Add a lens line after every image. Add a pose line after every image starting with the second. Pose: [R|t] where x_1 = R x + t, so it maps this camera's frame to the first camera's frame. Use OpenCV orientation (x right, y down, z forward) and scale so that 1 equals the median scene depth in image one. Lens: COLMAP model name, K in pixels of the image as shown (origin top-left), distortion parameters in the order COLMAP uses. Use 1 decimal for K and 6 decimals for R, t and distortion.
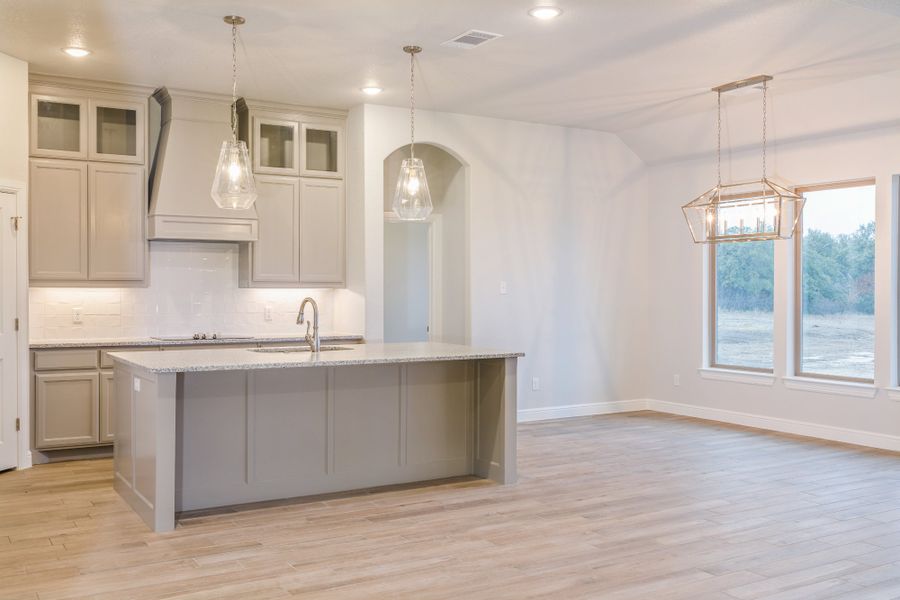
lens RADIAL K [[901.8, 0, 450.5], [0, 901.8, 303.3], [0, 0, 1]] dist [0.022962, 0.000000]
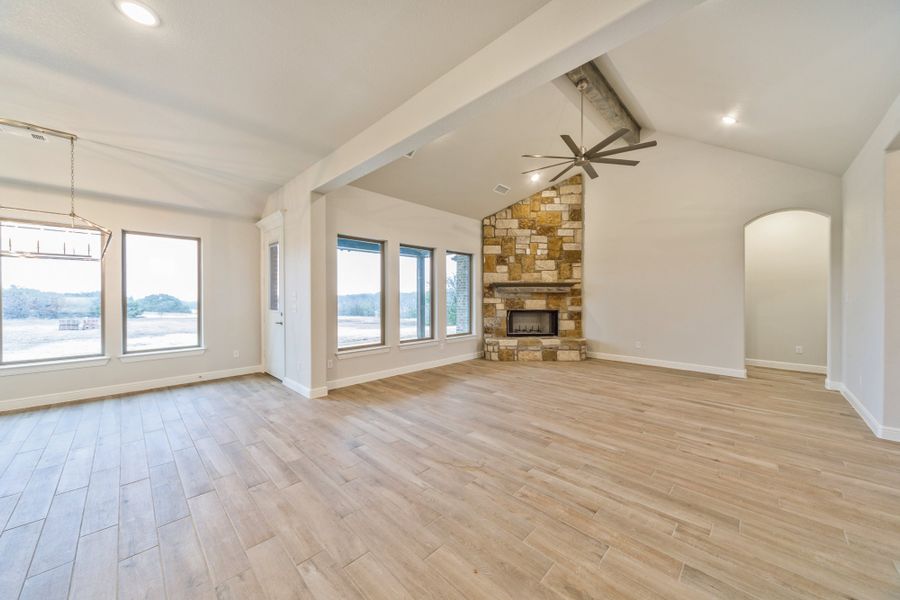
lens RADIAL K [[311.9, 0, 446.9], [0, 311.9, 298.4], [0, 0, 1]] dist [0.006137, 0.000186]
pose [[-0.247879, -0.008688, 0.968752, -0.233839], [0.017241, 0.999762, 0.013378, -0.010480], [-0.968638, 0.020018, -0.247670, 0.580761]]
